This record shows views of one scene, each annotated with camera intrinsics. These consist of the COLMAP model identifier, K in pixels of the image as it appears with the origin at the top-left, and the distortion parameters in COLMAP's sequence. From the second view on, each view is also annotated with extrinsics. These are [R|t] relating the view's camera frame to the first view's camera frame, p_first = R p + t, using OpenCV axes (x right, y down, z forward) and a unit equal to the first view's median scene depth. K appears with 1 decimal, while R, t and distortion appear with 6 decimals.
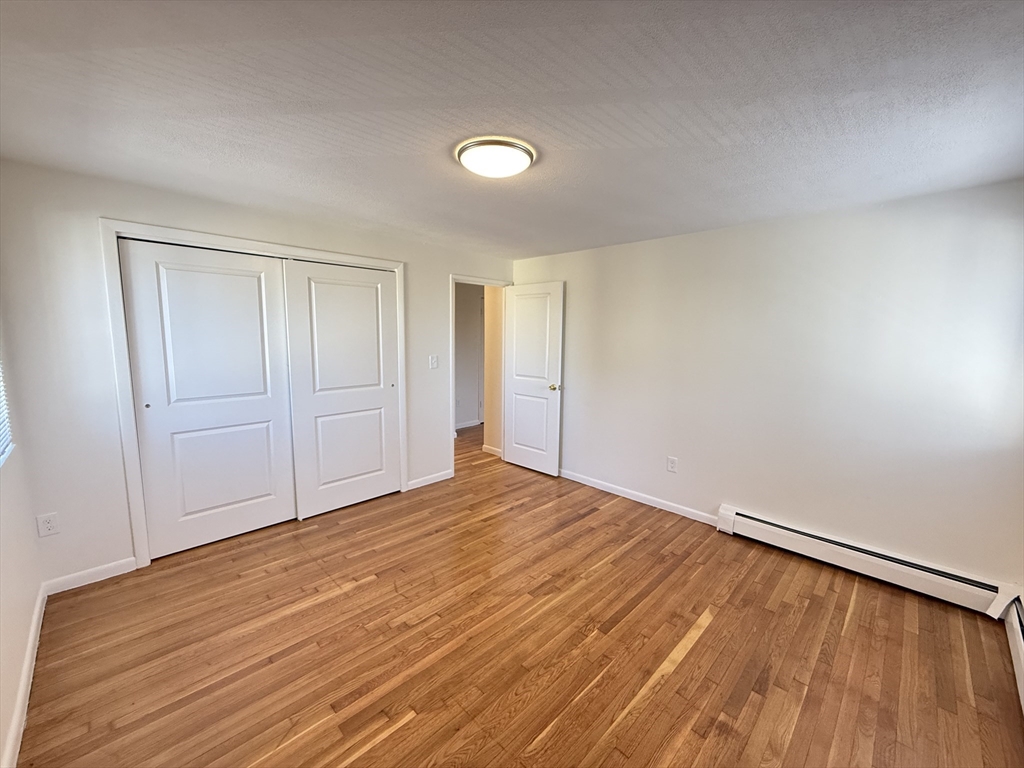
lens RADIAL K [[410.2, 0, 511.9], [0, 410.2, 383.4], [0, 0, 1]] dist [-0.002970, 0.000359]
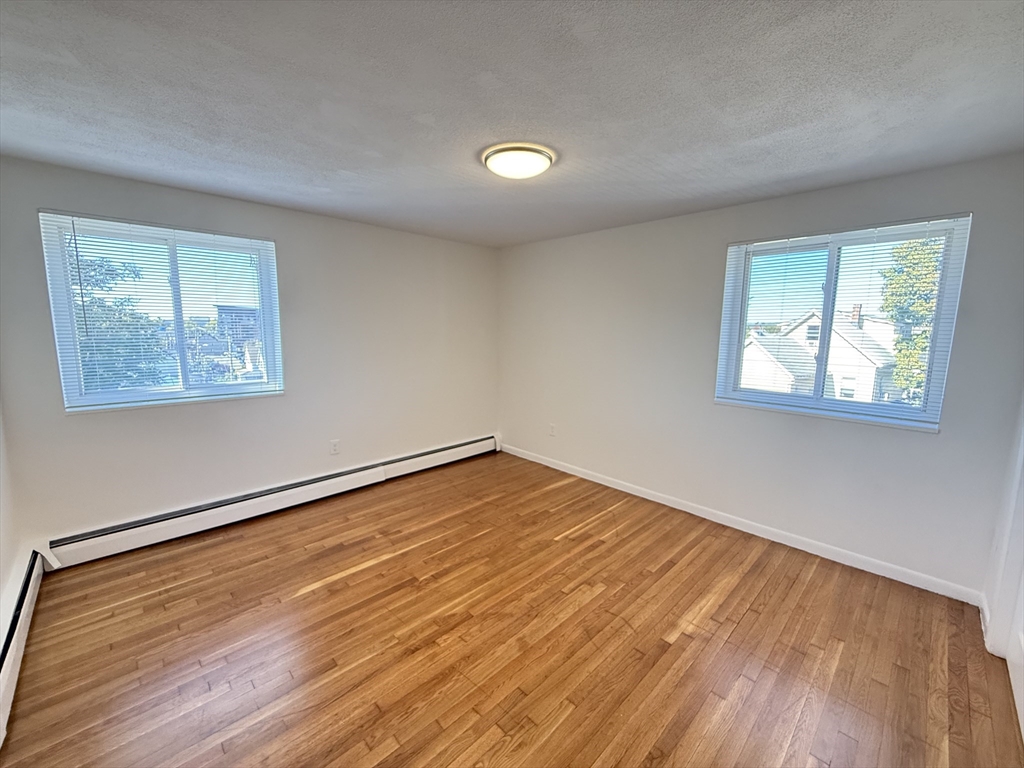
lens RADIAL K [[410.2, 0, 511.4], [0, 410.2, 383.2], [0, 0, 1]] dist [-0.002970, 0.000359]
pose [[-0.999580, -0.025543, 0.013689, -0.045472], [-0.020951, 0.963308, 0.267579, -0.222483], [-0.020022, 0.267180, -0.963439, 1.862841]]
